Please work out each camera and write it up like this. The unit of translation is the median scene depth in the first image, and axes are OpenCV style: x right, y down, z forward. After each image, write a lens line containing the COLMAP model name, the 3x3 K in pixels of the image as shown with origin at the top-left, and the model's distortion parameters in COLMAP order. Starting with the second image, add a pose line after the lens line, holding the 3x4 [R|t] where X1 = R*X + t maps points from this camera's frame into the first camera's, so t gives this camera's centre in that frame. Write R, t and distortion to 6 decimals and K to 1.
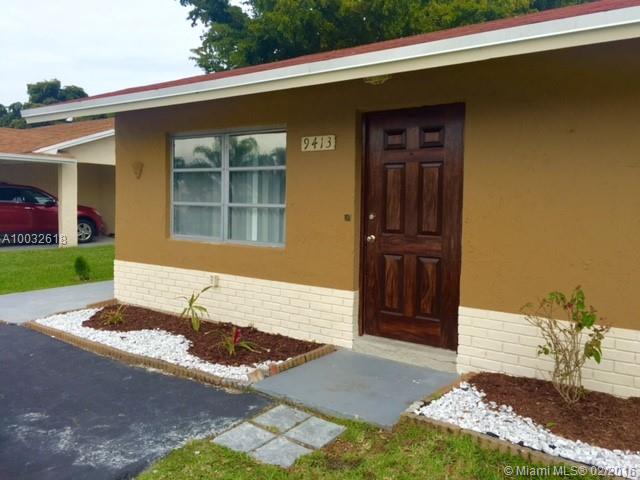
lens RADIAL K [[547.4, 0, 320.5], [0, 547.4, 225.4], [0, 0, 1]] dist [0.091522, -0.123243]
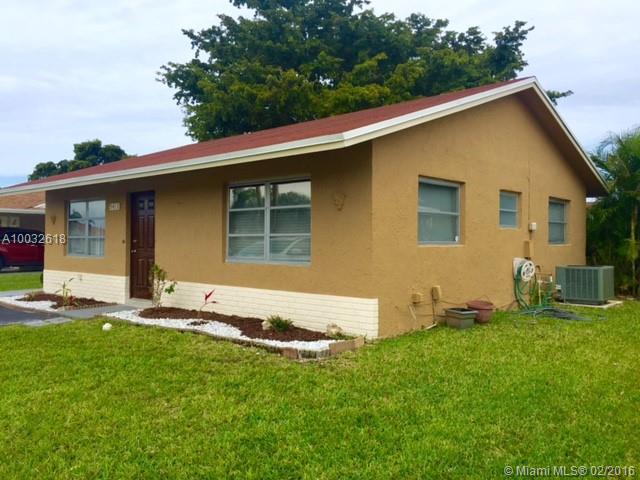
lens RADIAL K [[547.4, 0, 320.5], [0, 547.4, 225.4], [0, 0, 1]] dist [0.091522, -0.123243]
pose [[0.995215, -0.018994, -0.095845, 0.964187], [0.012176, 0.997386, -0.071221, 0.080477], [0.096947, 0.069713, 0.992845, -0.999272]]
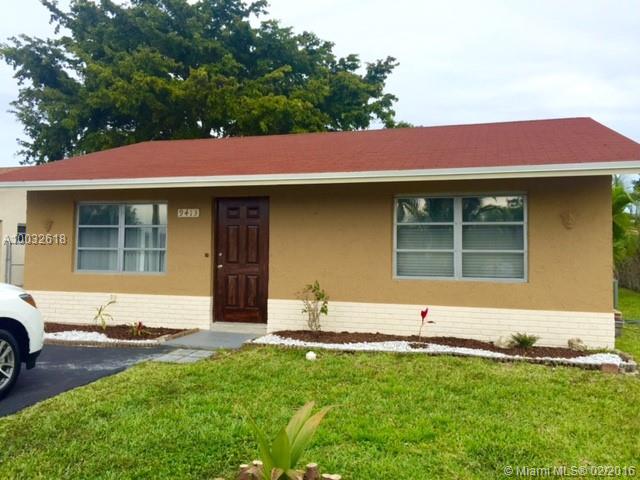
lens RADIAL K [[547.4, 0, 320.5], [0, 547.4, 225.4], [0, 0, 1]] dist [0.091522, -0.123243]
pose [[0.940571, 0.009996, 0.339450, -0.199582], [0.019858, 0.996237, -0.084360, 0.045015], [-0.339016, 0.086087, 0.936834, -0.766832]]
